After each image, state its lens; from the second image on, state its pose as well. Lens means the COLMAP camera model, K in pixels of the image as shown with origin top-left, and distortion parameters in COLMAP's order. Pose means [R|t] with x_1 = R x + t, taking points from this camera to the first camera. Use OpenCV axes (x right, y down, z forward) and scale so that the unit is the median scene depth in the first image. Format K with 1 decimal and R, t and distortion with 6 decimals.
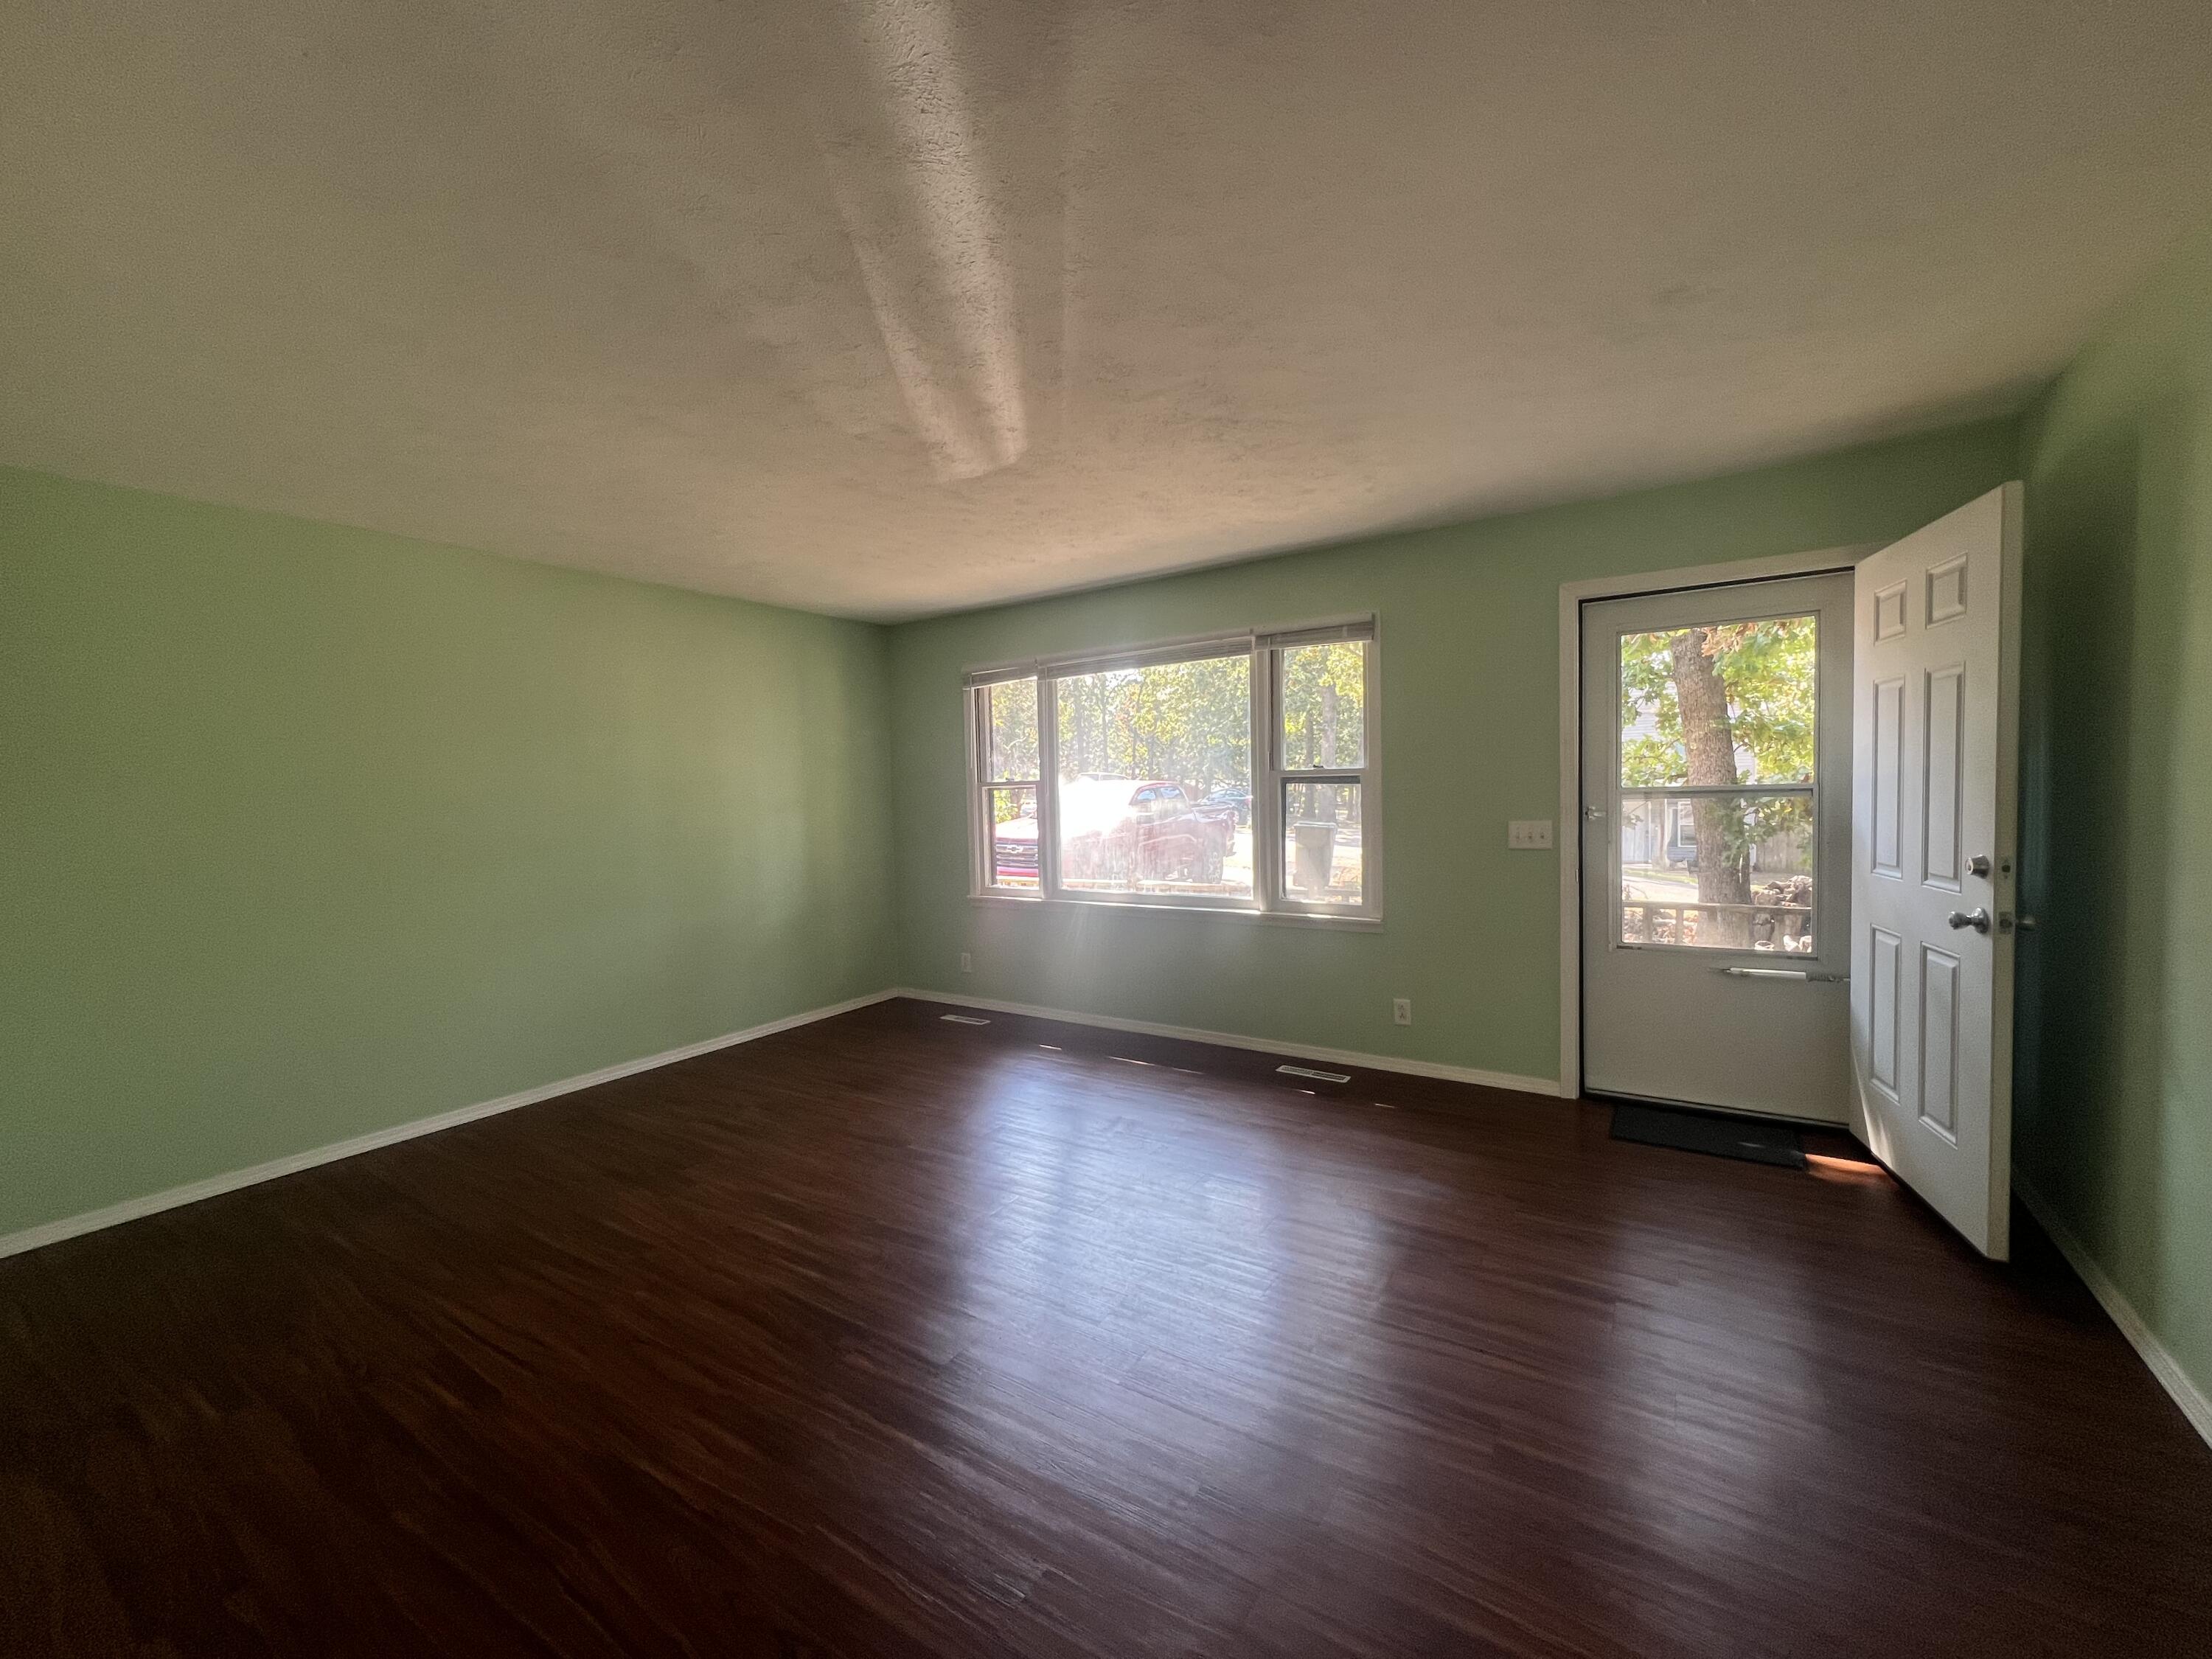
lens RADIAL K [[887.3, 0, 1103.1], [0, 887.3, 824.2], [0, 0, 1]] dist [-0.001887, 0.000946]
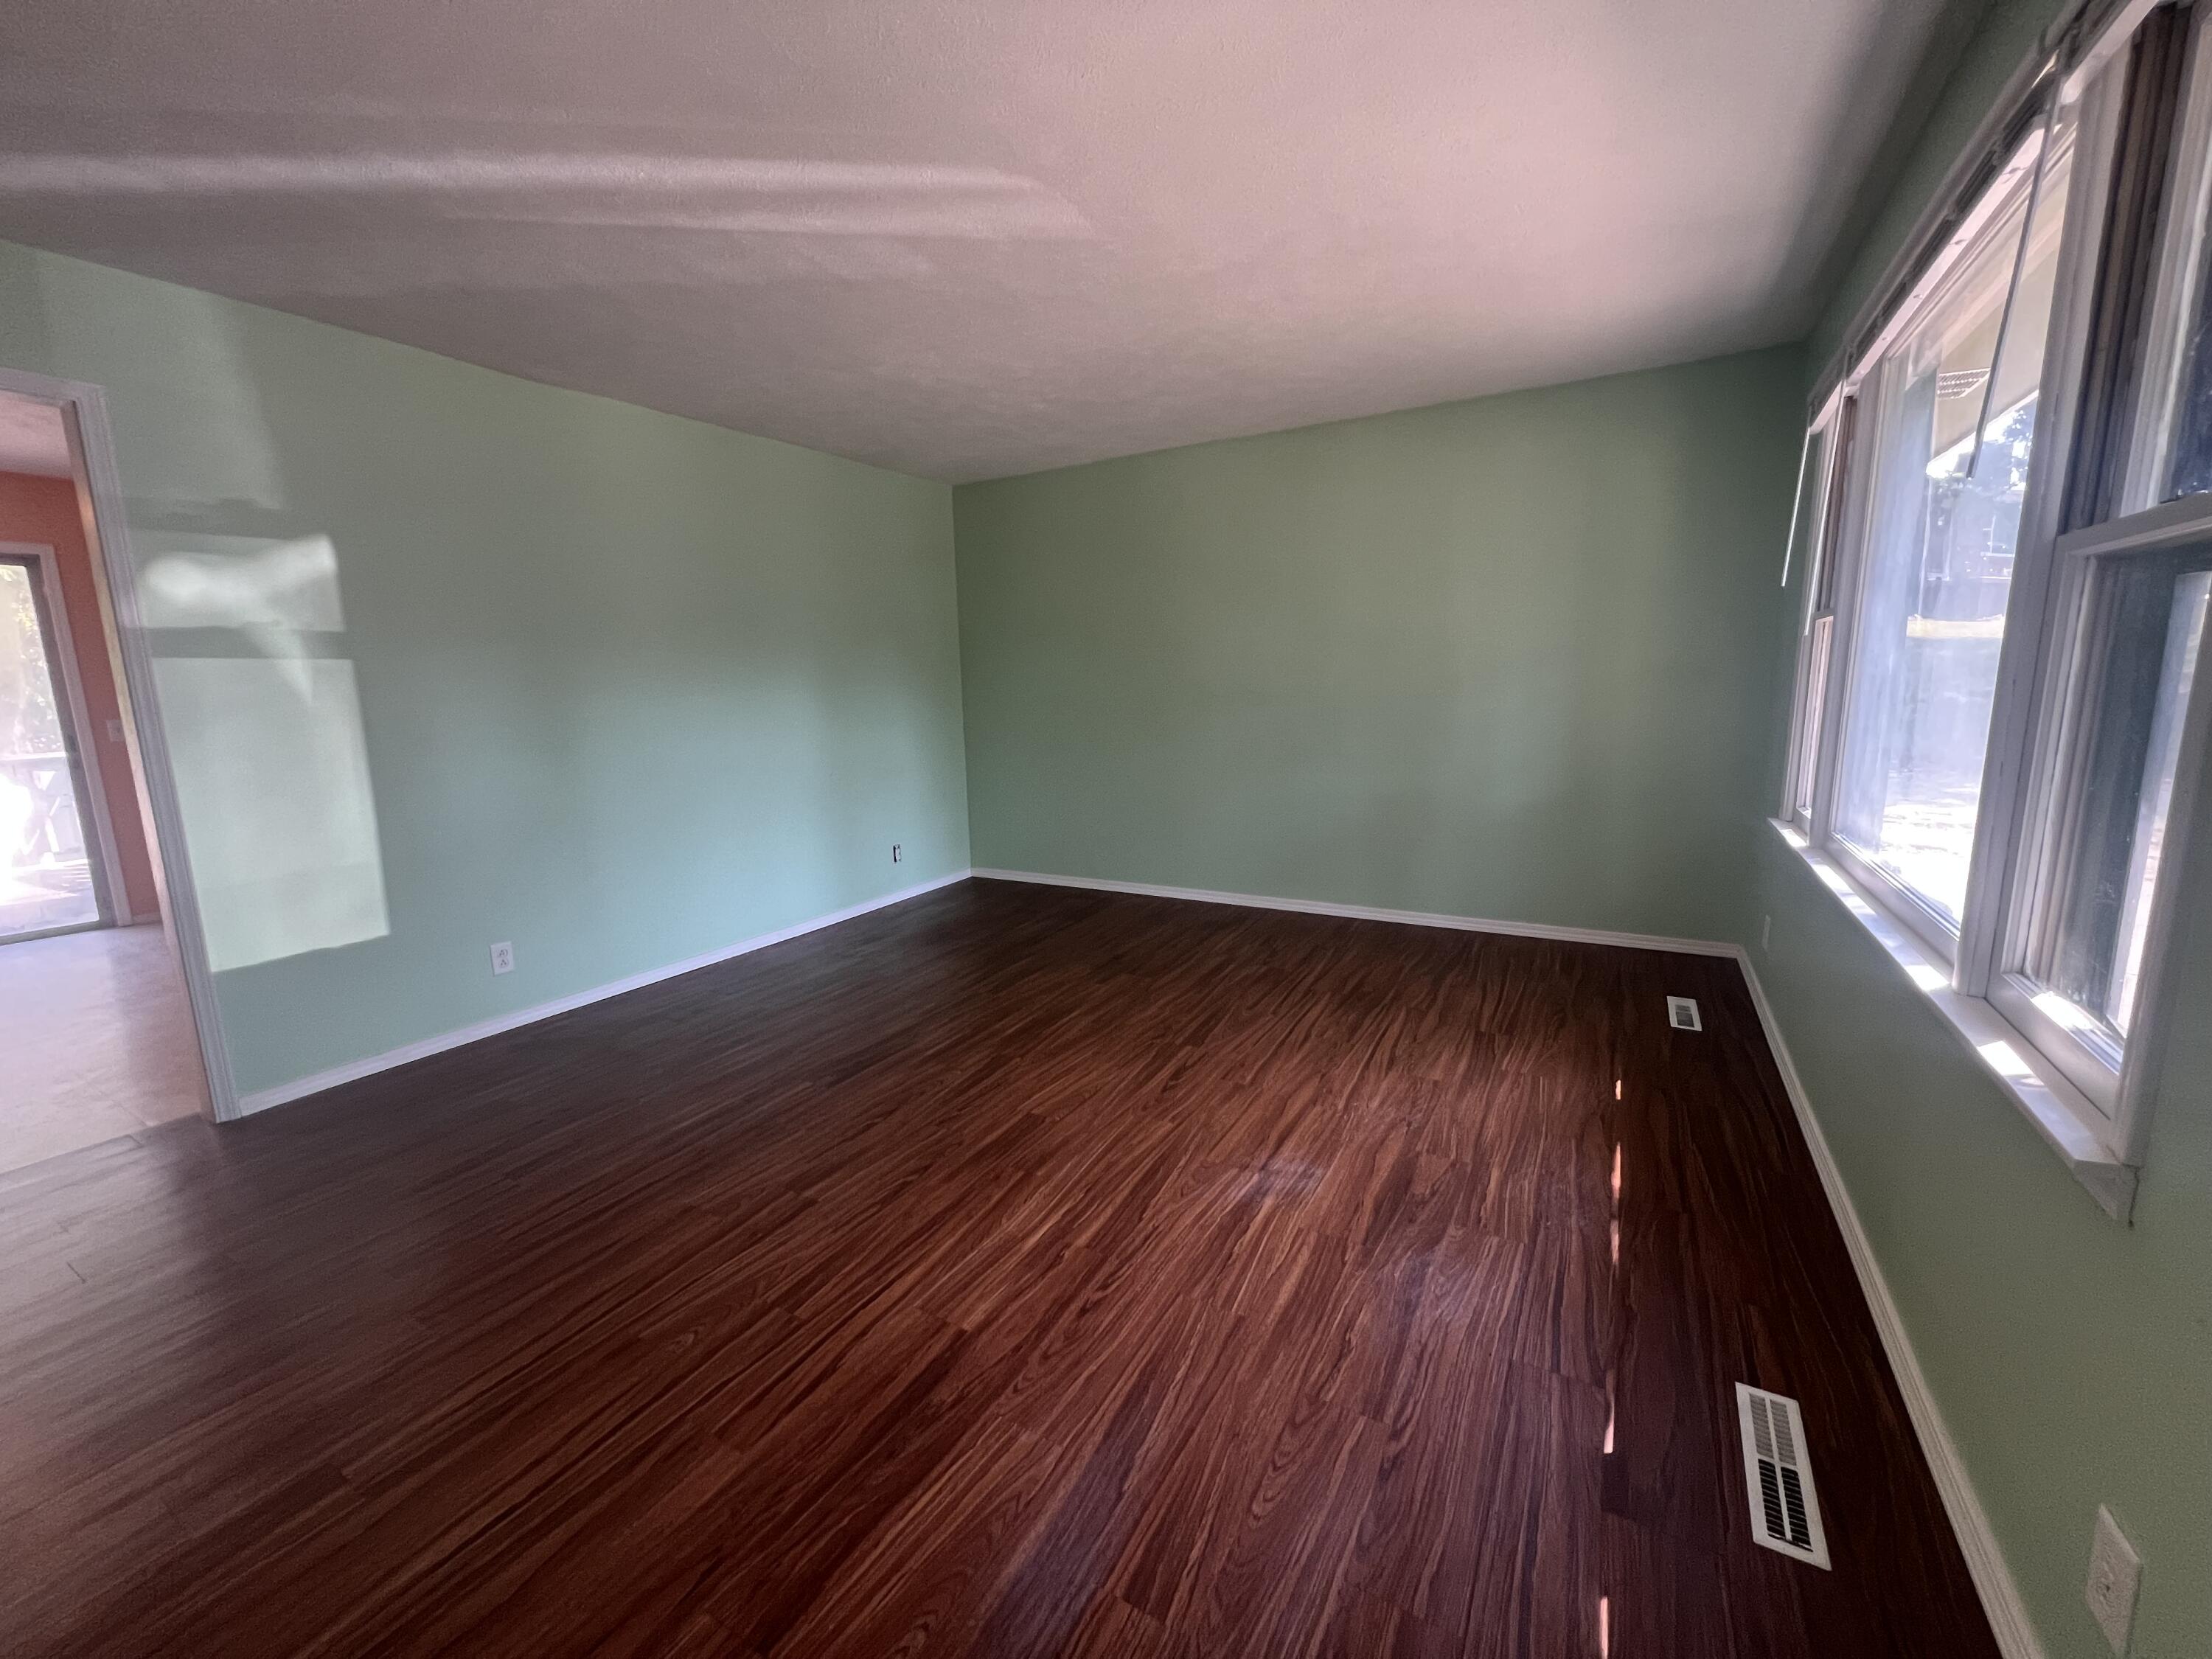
lens RADIAL K [[887.3, 0, 1103.0], [0, 887.3, 833.7], [0, 0, 1]] dist [-0.001887, 0.000946]
pose [[0.048495, 0.195299, -0.979544, 0.659892], [-0.015939, 0.980724, 0.194745, -0.021317], [0.998696, 0.006169, 0.050673, 0.941946]]
